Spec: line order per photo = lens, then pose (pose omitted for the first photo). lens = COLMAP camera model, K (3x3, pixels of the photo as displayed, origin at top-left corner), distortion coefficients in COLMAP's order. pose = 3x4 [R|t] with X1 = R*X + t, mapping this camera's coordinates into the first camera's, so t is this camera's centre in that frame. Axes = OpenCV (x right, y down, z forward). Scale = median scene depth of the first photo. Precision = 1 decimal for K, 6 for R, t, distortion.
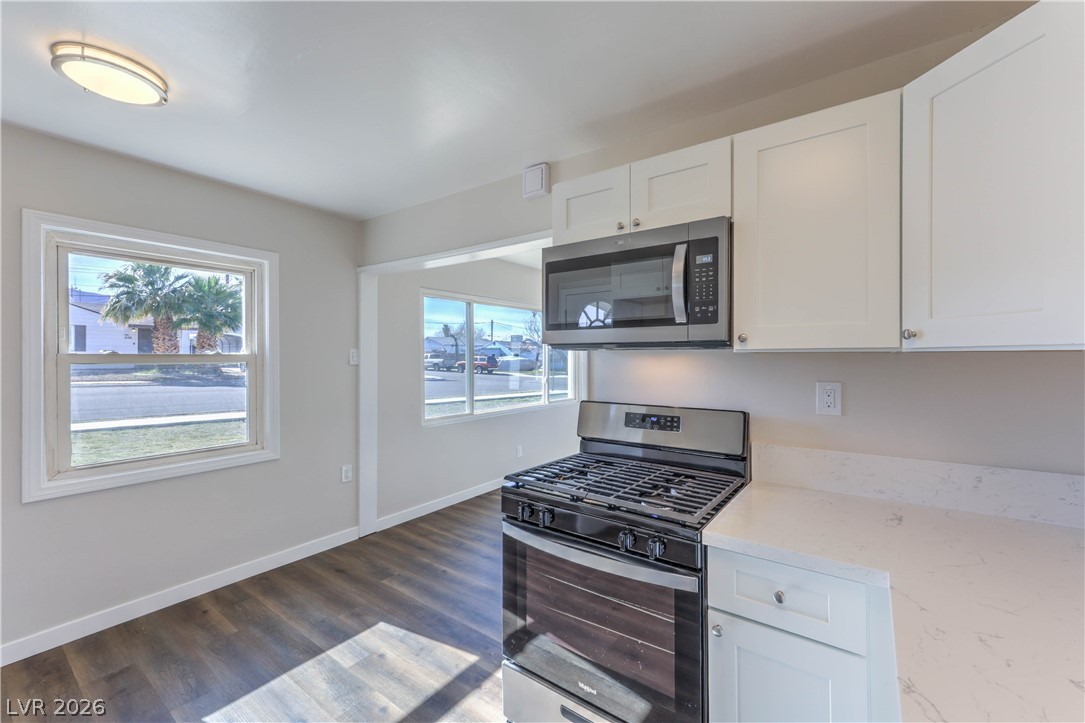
lens RADIAL K [[444.6, 0, 547.0], [0, 444.6, 363.0], [0, 0, 1]] dist [0.008094, 0.000487]
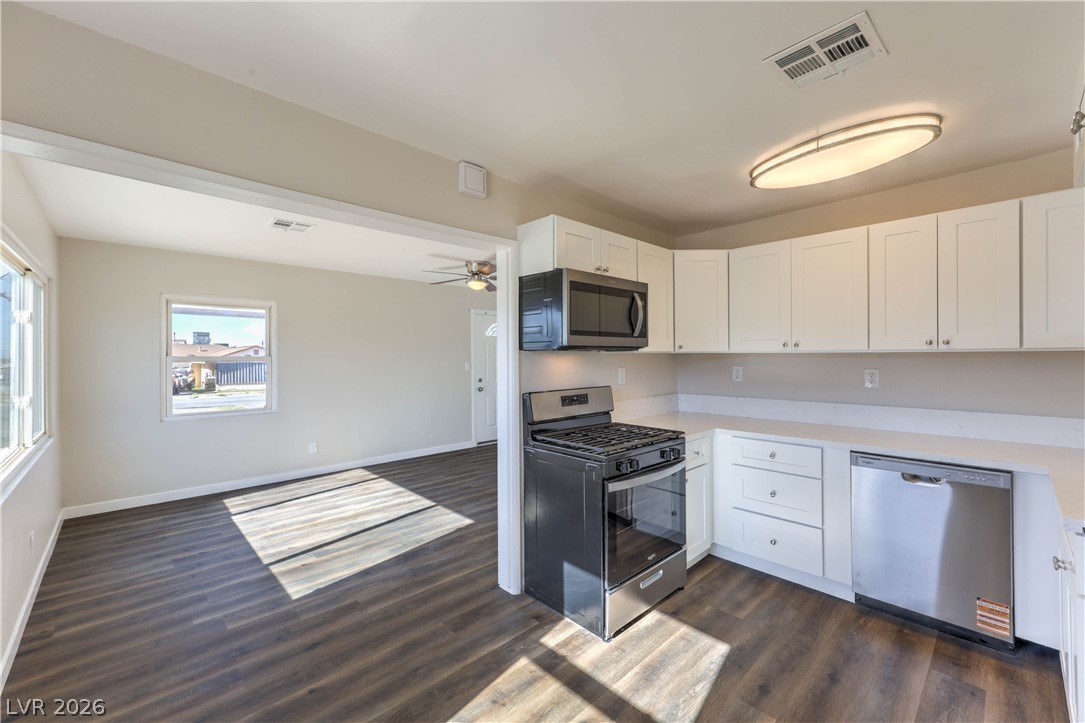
lens RADIAL K [[444.6, 0, 550.7], [0, 444.6, 358.8], [0, 0, 1]] dist [0.008094, 0.000487]
pose [[0.171405, -0.008243, 0.985166, -1.010818], [0.018433, 0.999817, 0.005158, -0.010672], [-0.985028, 0.017275, 0.171526, 0.683149]]
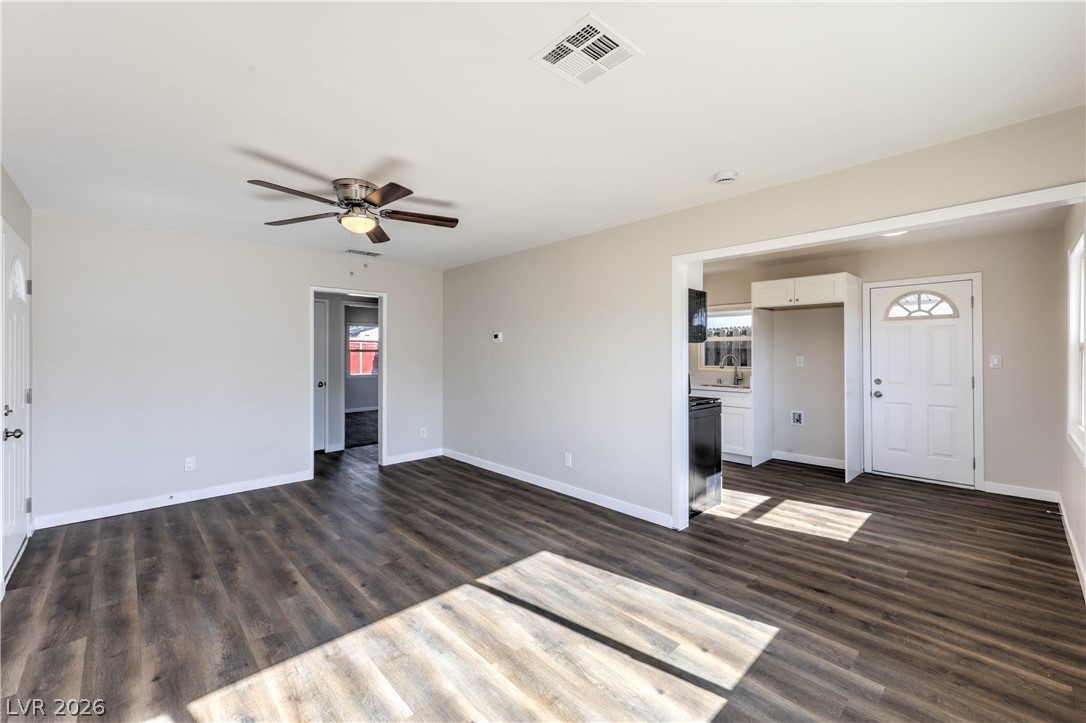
lens RADIAL K [[445.1, 0, 549.3], [0, 445.1, 351.3], [0, 0, 1]] dist [0.008094, 0.000487]
pose [[-0.985277, 0.003759, 0.170923, 0.288535], [0.005996, 0.999903, 0.012572, -0.018614], [-0.170859, 0.013411, -0.985204, 2.532716]]
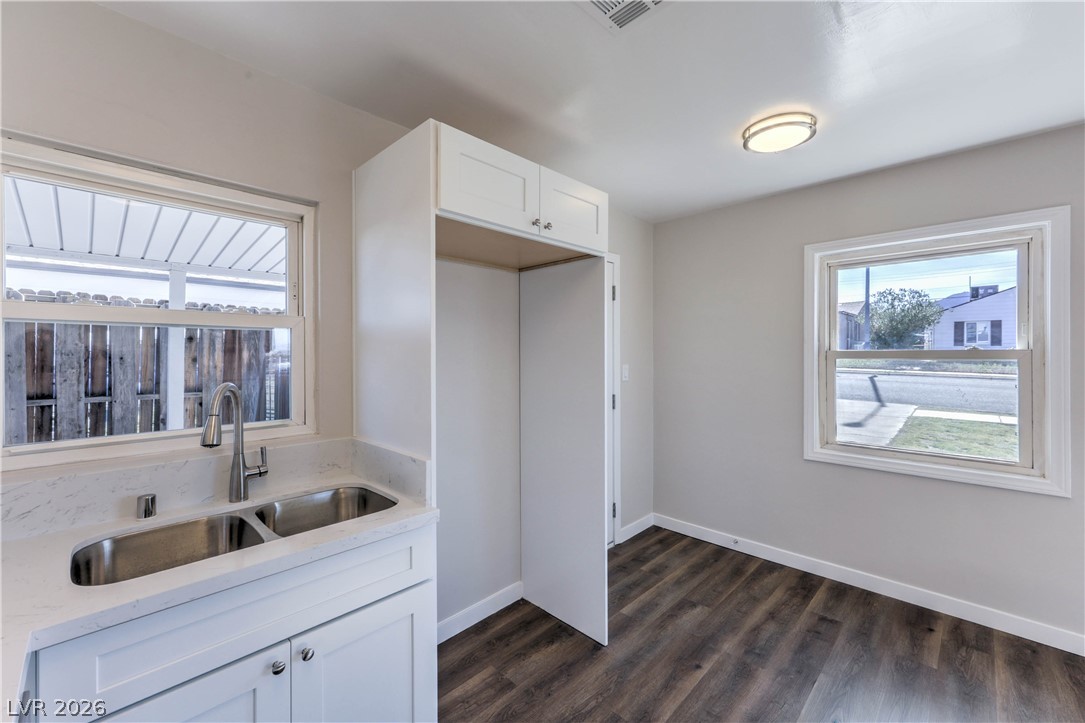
lens RADIAL K [[444.6, 0, 551.3], [0, 444.6, 355.6], [0, 0, 1]] dist [0.008094, 0.000487]
pose [[-0.135091, 0.008284, -0.990799, 0.264374], [-0.009755, 0.999905, 0.009690, -0.010151], [0.990785, 0.010975, -0.134998, 0.365238]]
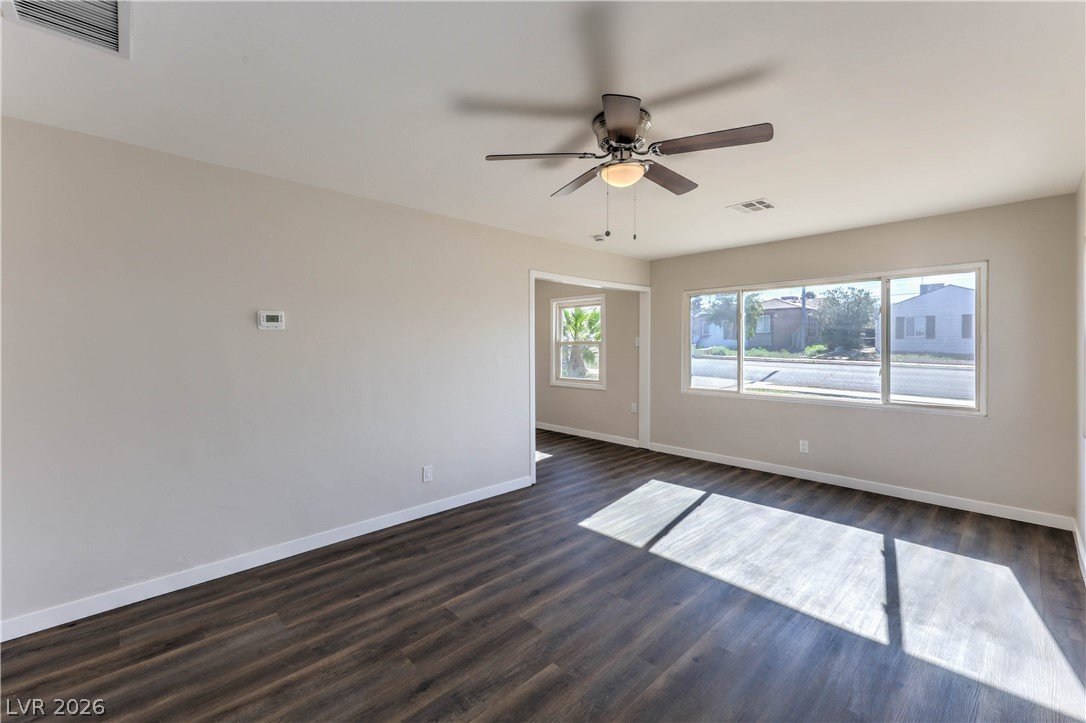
lens RADIAL K [[445.1, 0, 547.1], [0, 445.1, 351.2], [0, 0, 1]] dist [0.008094, 0.000487]
pose [[-0.174881, 0.013254, -0.984500, 1.976250], [-0.008109, 0.999856, 0.014901, -0.003843], [0.984556, 0.010589, -0.174748, 1.400315]]
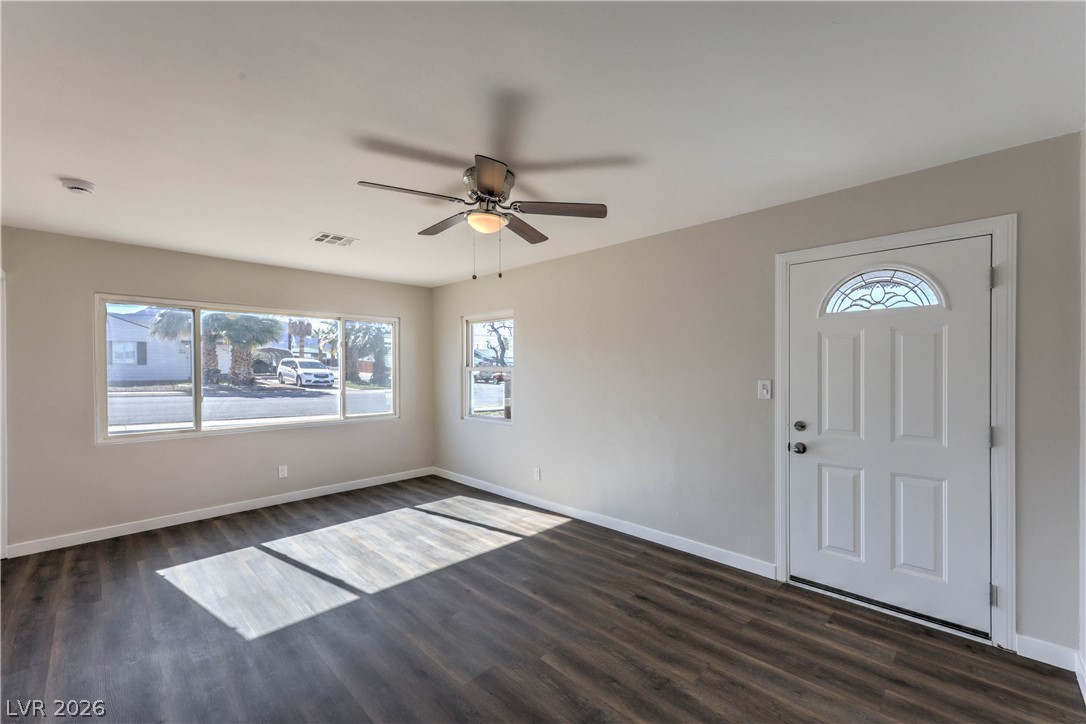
lens RADIAL K [[445.1, 0, 543.6], [0, 445.1, 369.5], [0, 0, 1]] dist [0.008094, 0.000487]
pose [[0.988771, -0.003281, -0.149405, 1.318903], [0.001627, 0.999936, -0.011194, -0.000027], [0.149432, 0.010825, 0.988713, 0.361781]]
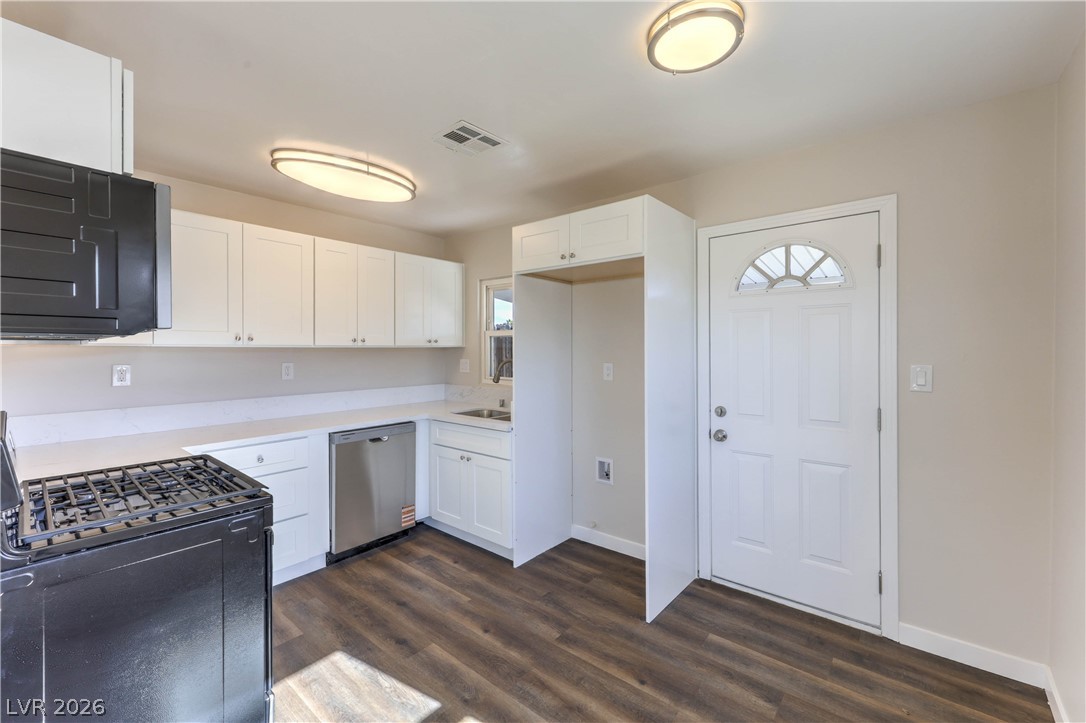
lens RADIAL K [[445.1, 0, 550.5], [0, 445.1, 353.9], [0, 0, 1]] dist [0.008094, 0.000487]
pose [[-0.998323, 0.002935, 0.057807, -0.512516], [0.004286, 0.999720, 0.023257, -0.014117], [-0.057722, 0.023466, -0.998057, 1.341690]]
